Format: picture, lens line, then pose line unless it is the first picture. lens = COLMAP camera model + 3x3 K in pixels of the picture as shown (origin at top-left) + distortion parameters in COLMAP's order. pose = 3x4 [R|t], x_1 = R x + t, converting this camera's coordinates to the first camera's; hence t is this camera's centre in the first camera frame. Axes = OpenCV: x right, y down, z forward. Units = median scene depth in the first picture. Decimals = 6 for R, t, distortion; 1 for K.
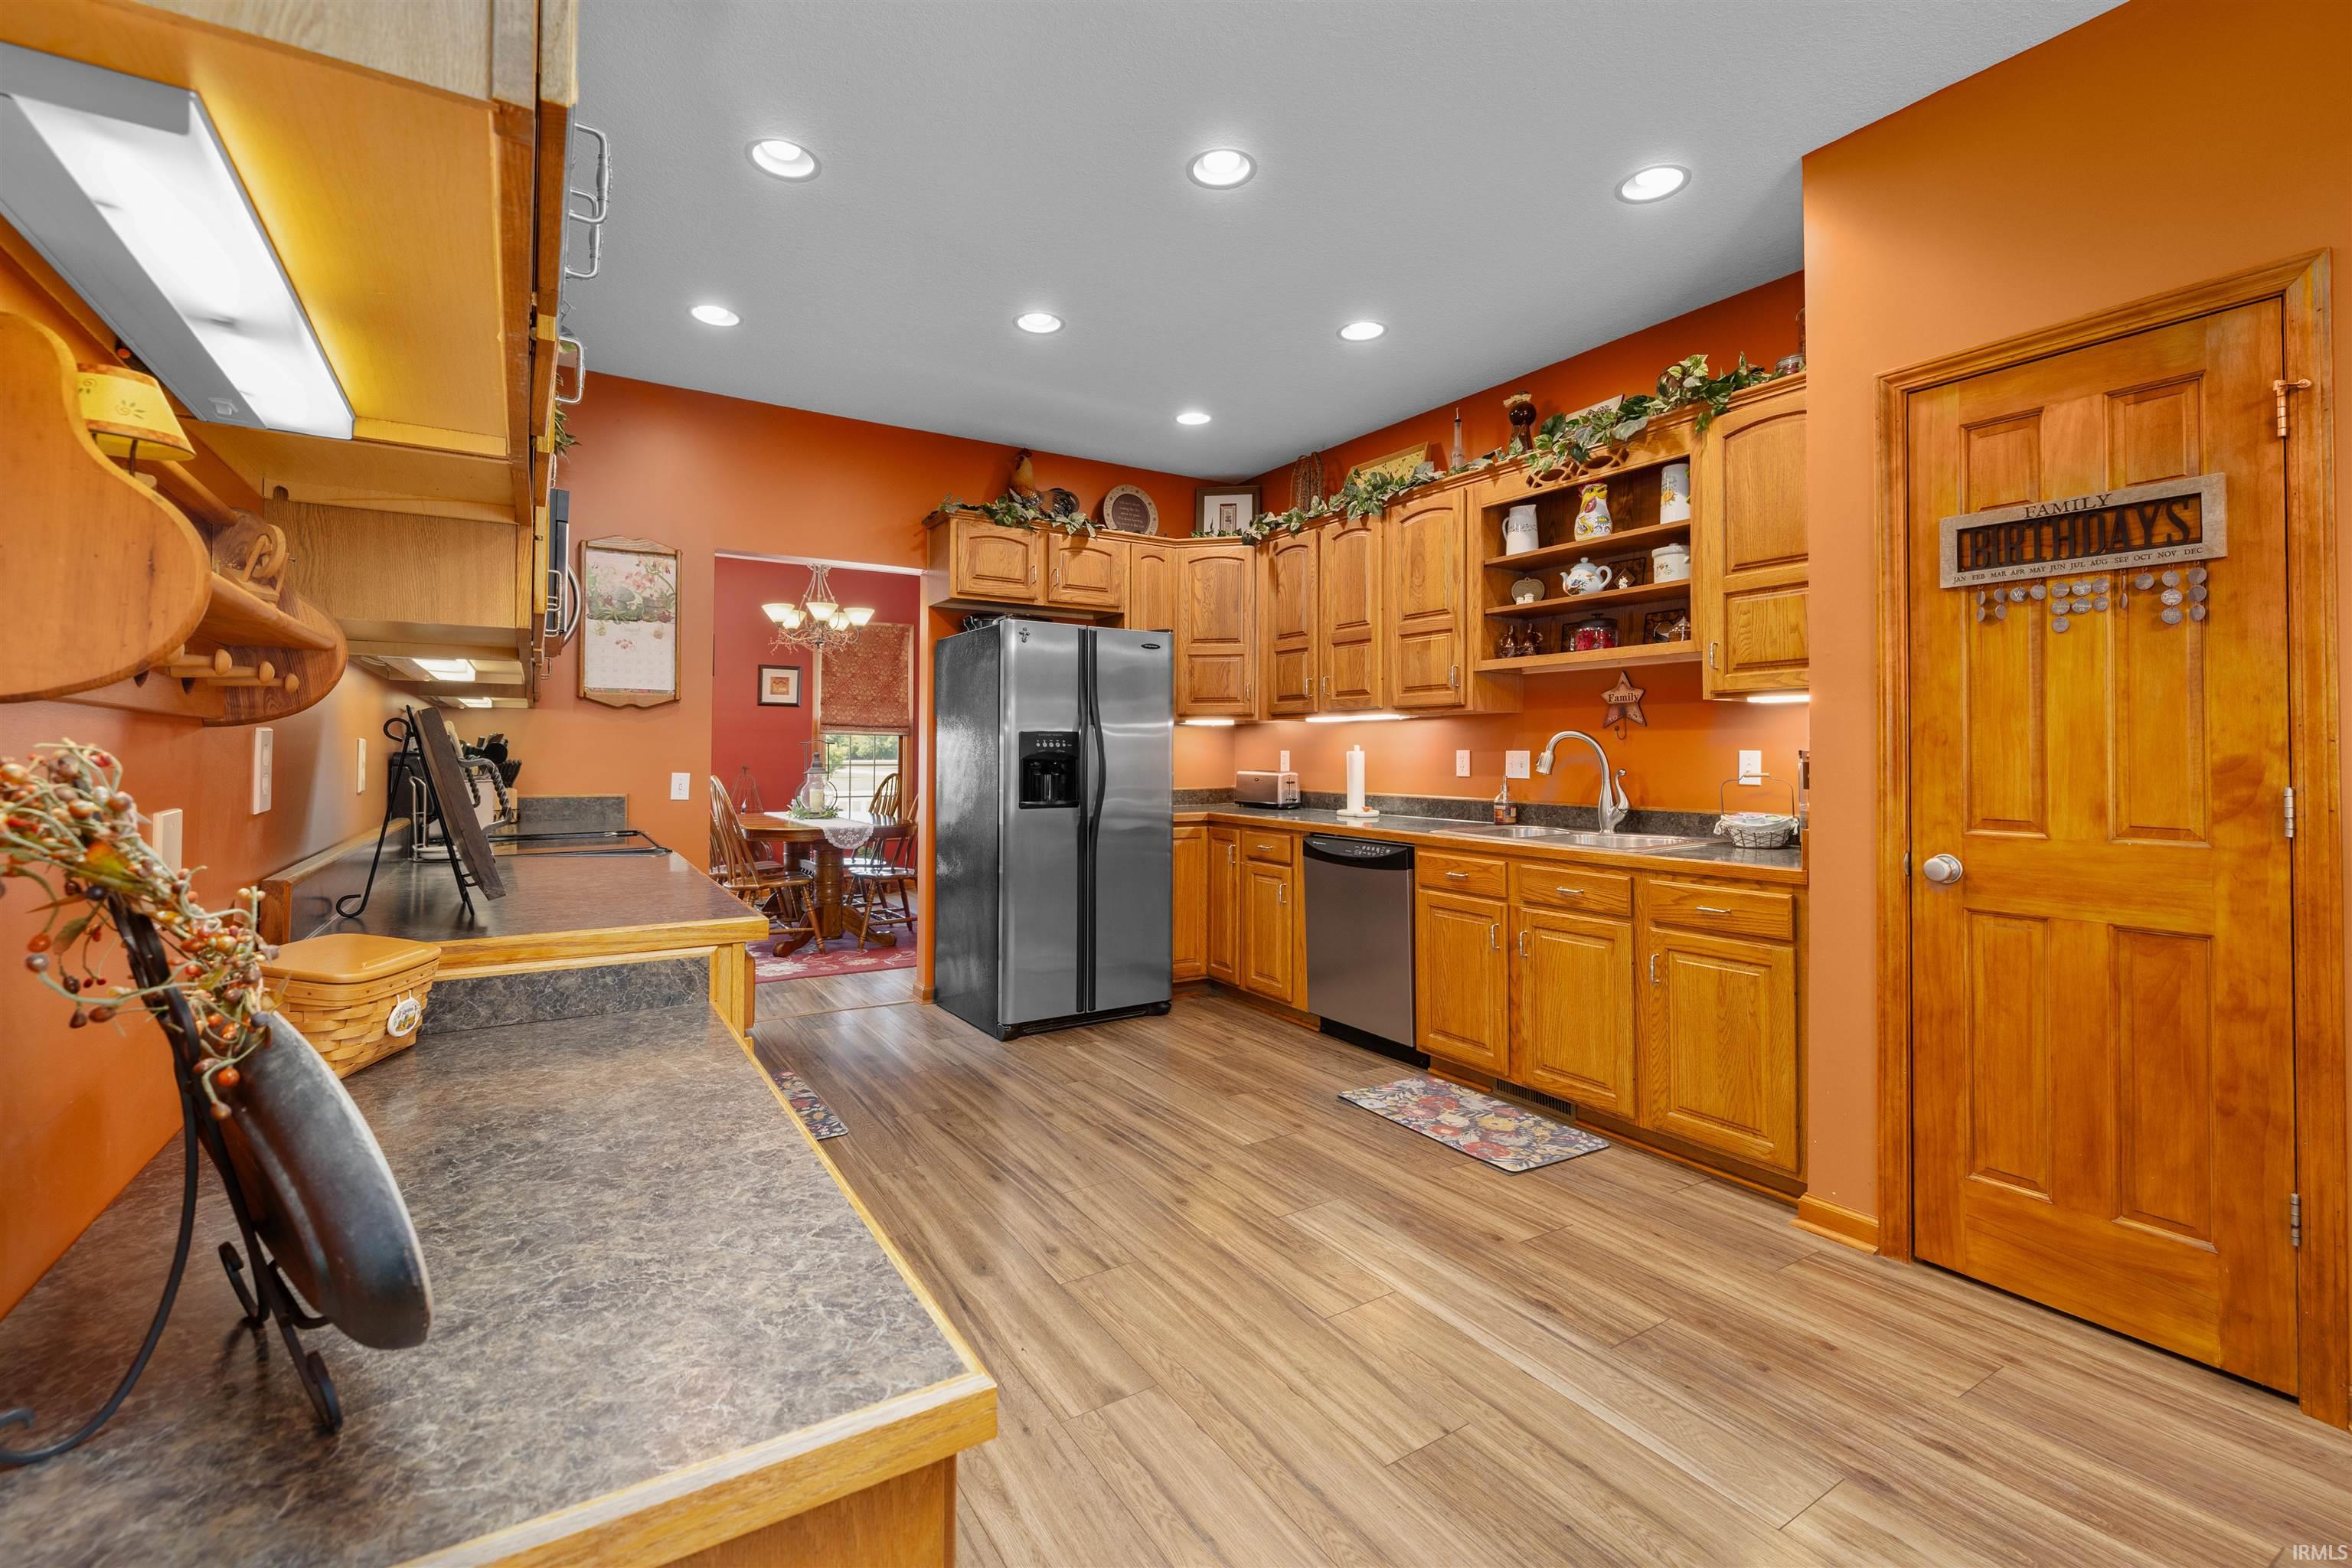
lens RADIAL K [[994.7, 0, 1155.4], [0, 994.7, 745.3], [0, 0, 1]] dist [0.004318, 0.000566]
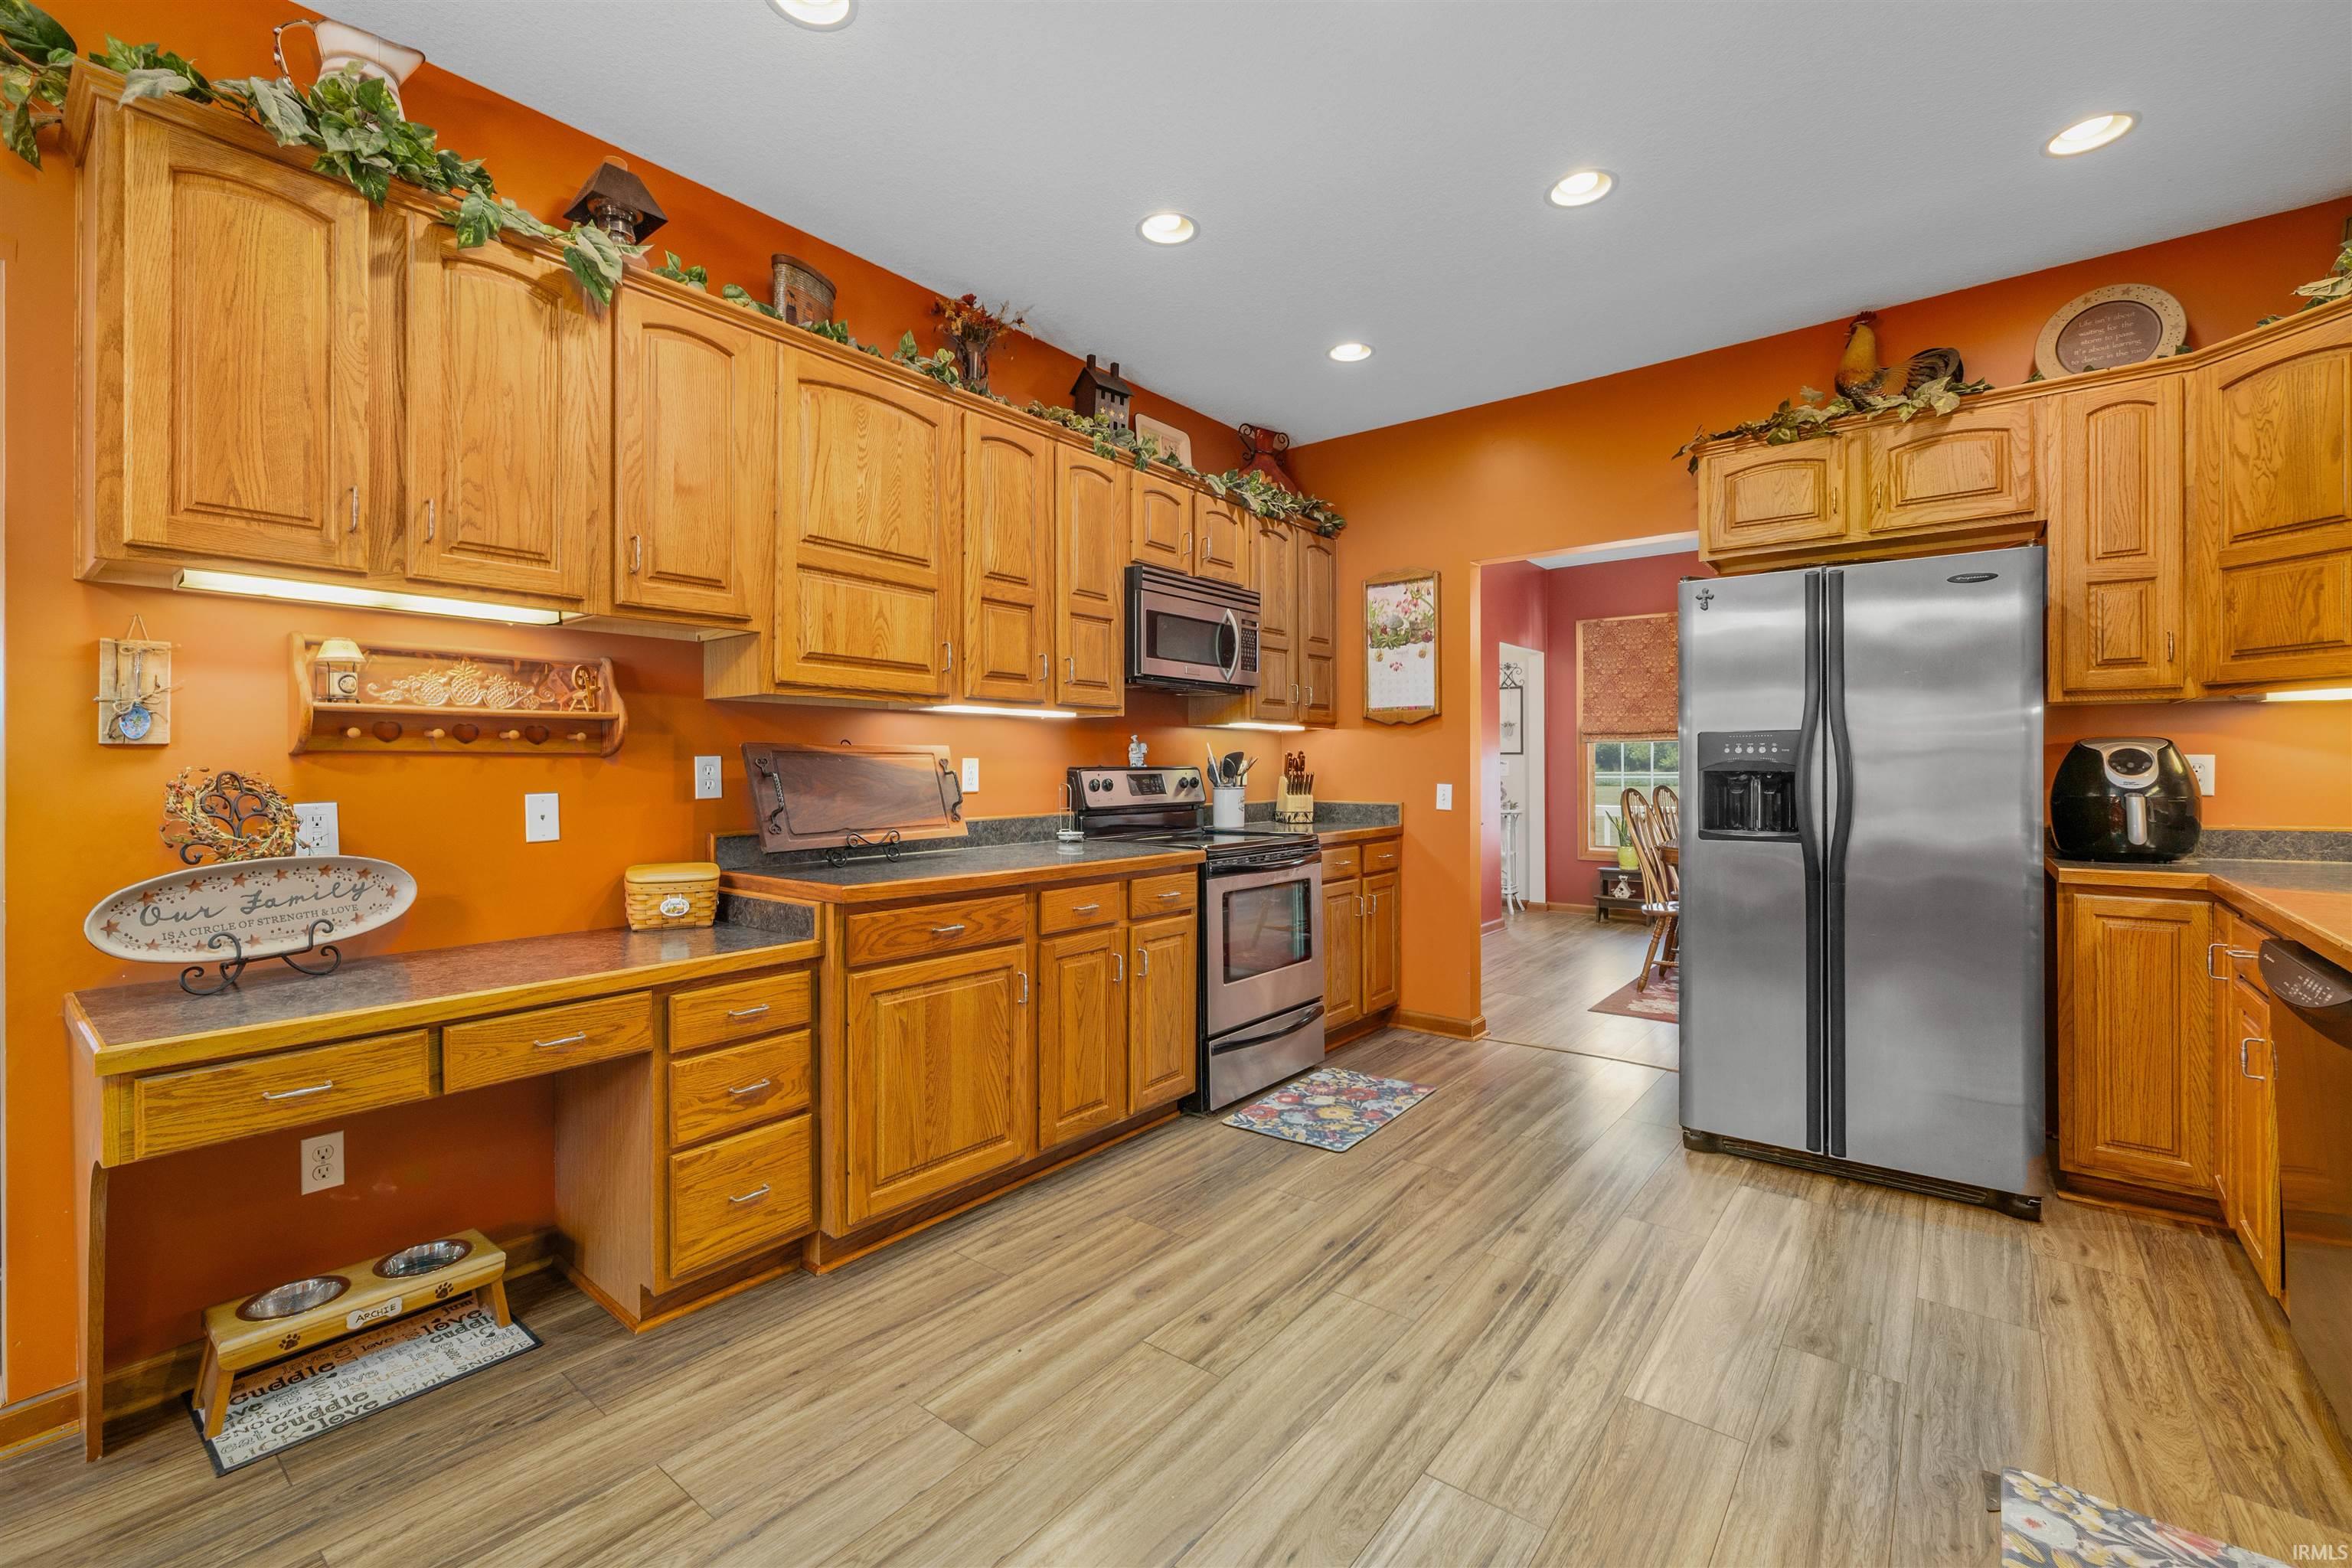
lens RADIAL K [[994.7, 0, 1173.0], [0, 994.7, 770.5], [0, 0, 1]] dist [0.004318, 0.000566]
pose [[0.341910, -0.002154, -0.939730, 0.436331], [0.009270, 0.999956, 0.001081, 0.010381], [0.939687, -0.009081, 0.341915, 0.405873]]
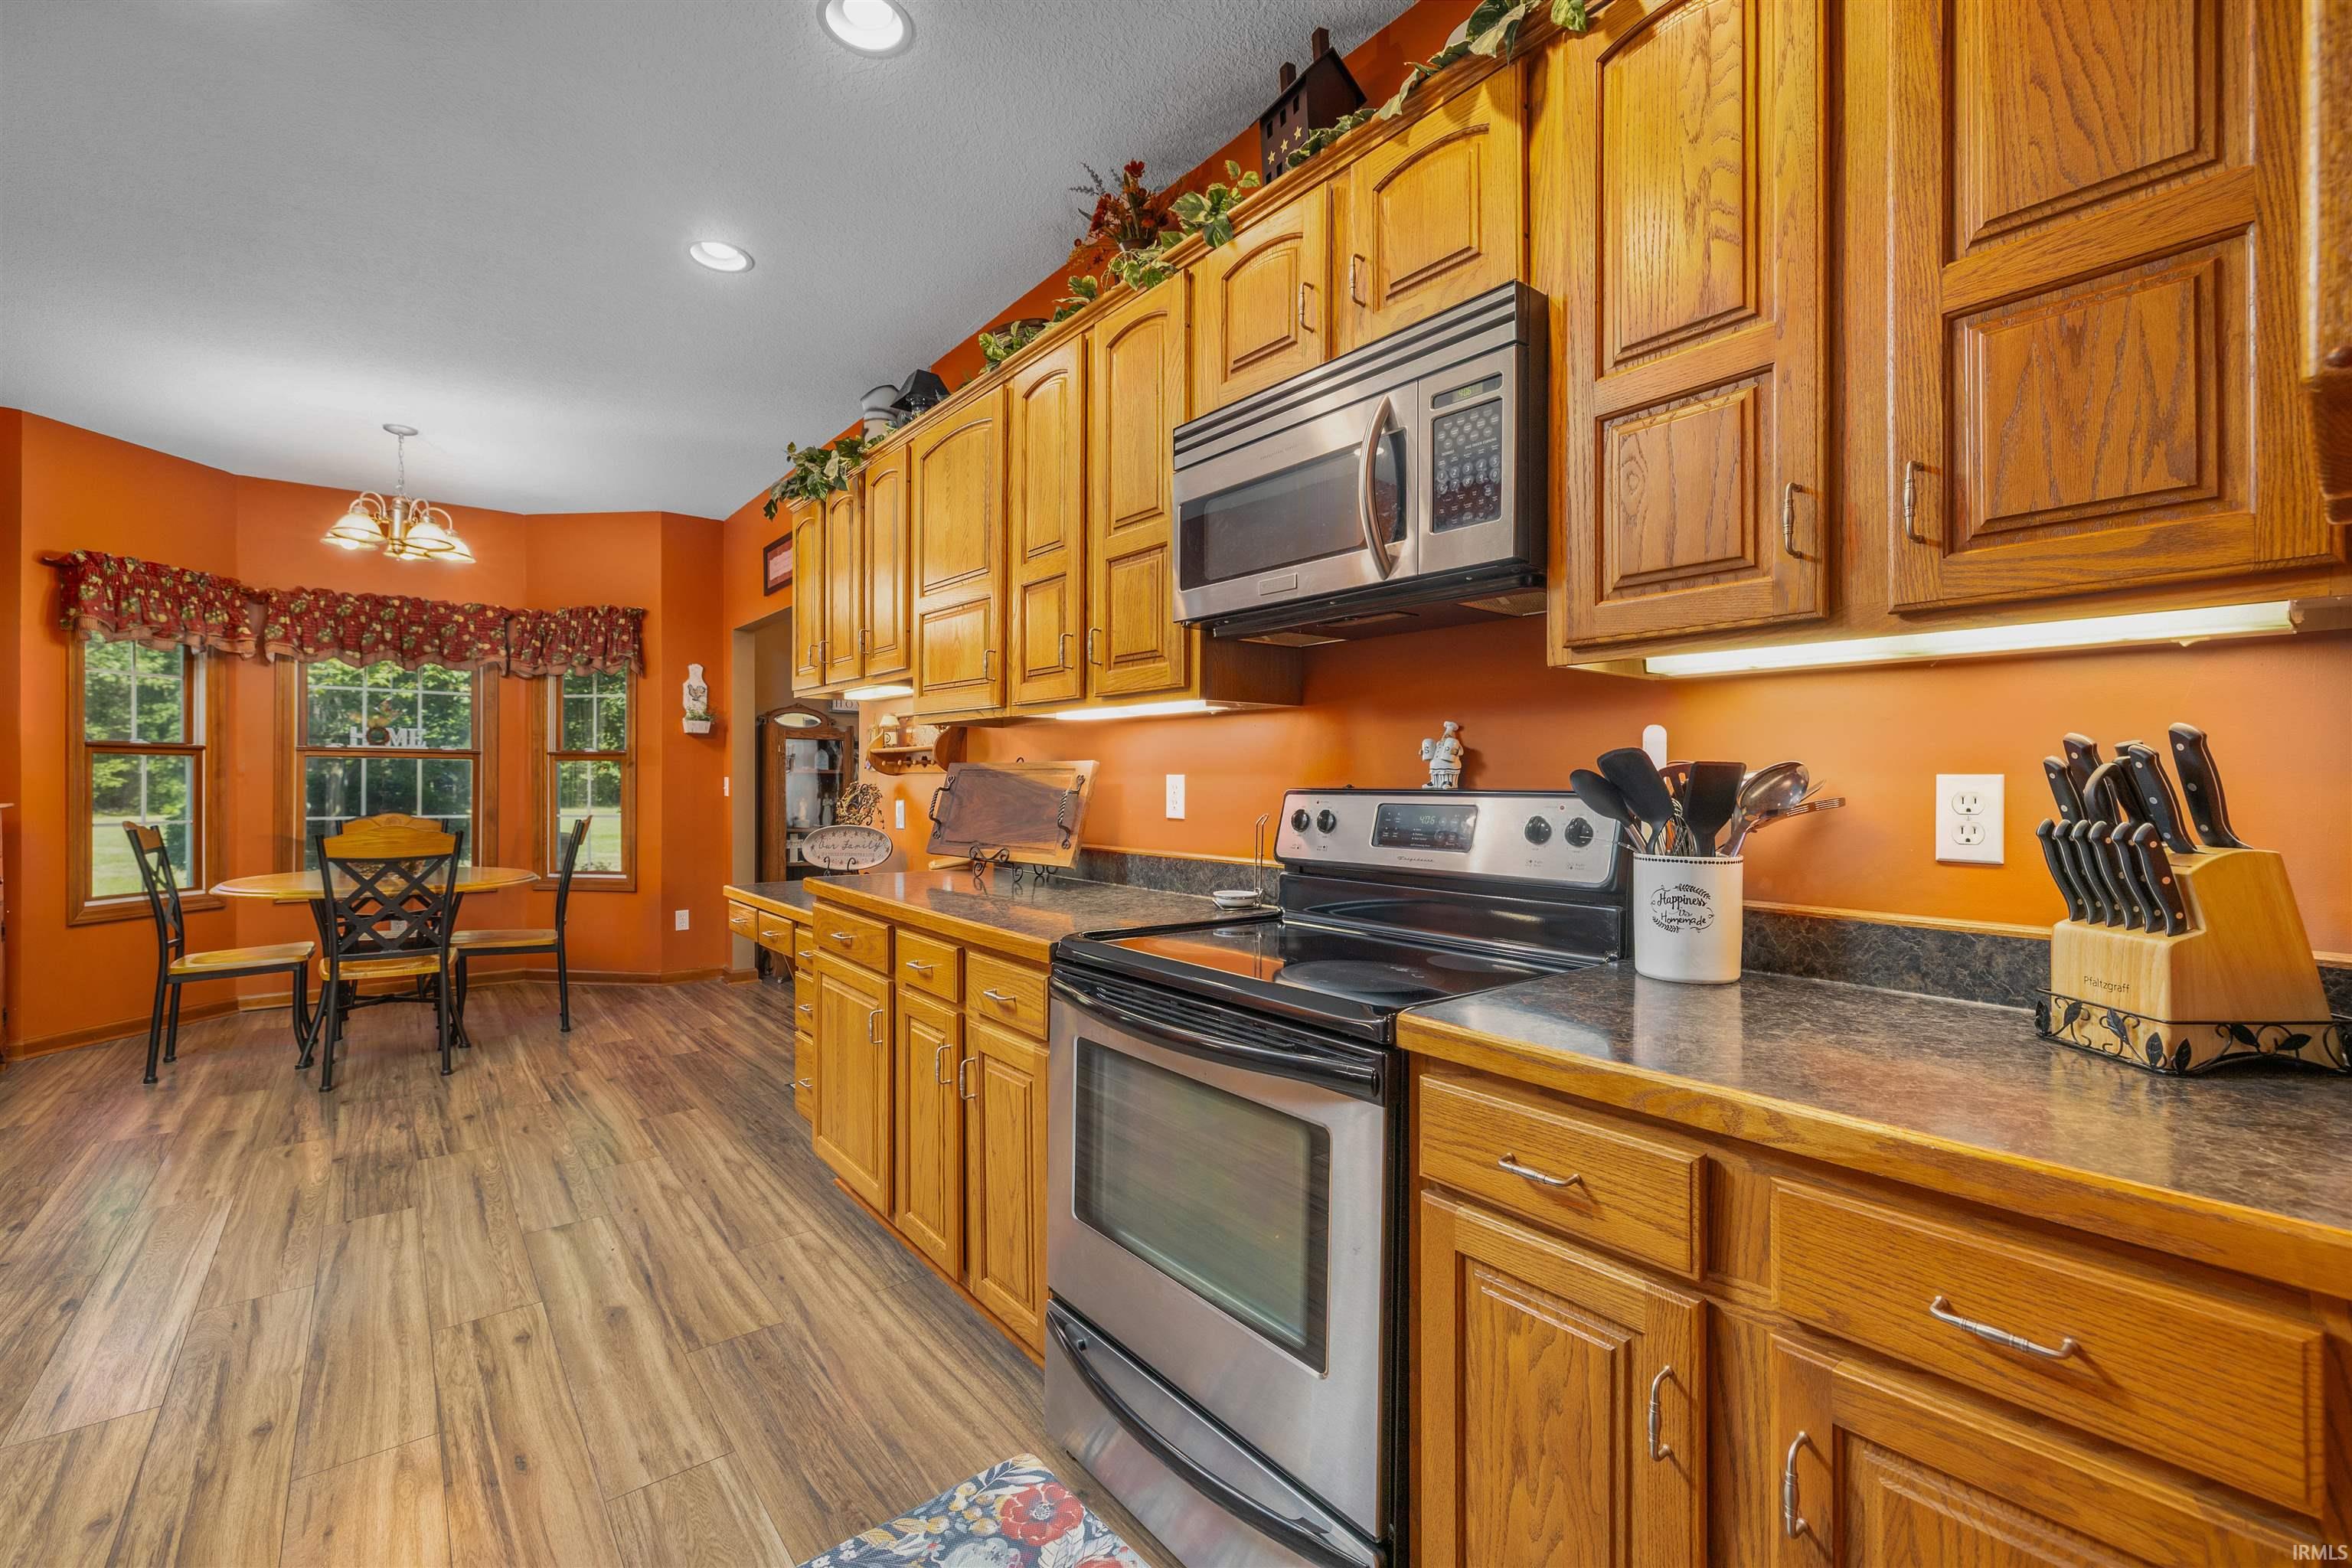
lens RADIAL K [[994.7, 0, 1171.7], [0, 994.7, 774.7], [0, 0, 1]] dist [0.004318, 0.000566]
pose [[-0.993262, 0.001836, -0.115872, -0.351013], [0.002577, 0.999977, -0.006248, 0.004053], [0.115858, -0.006505, -0.993245, 1.185249]]
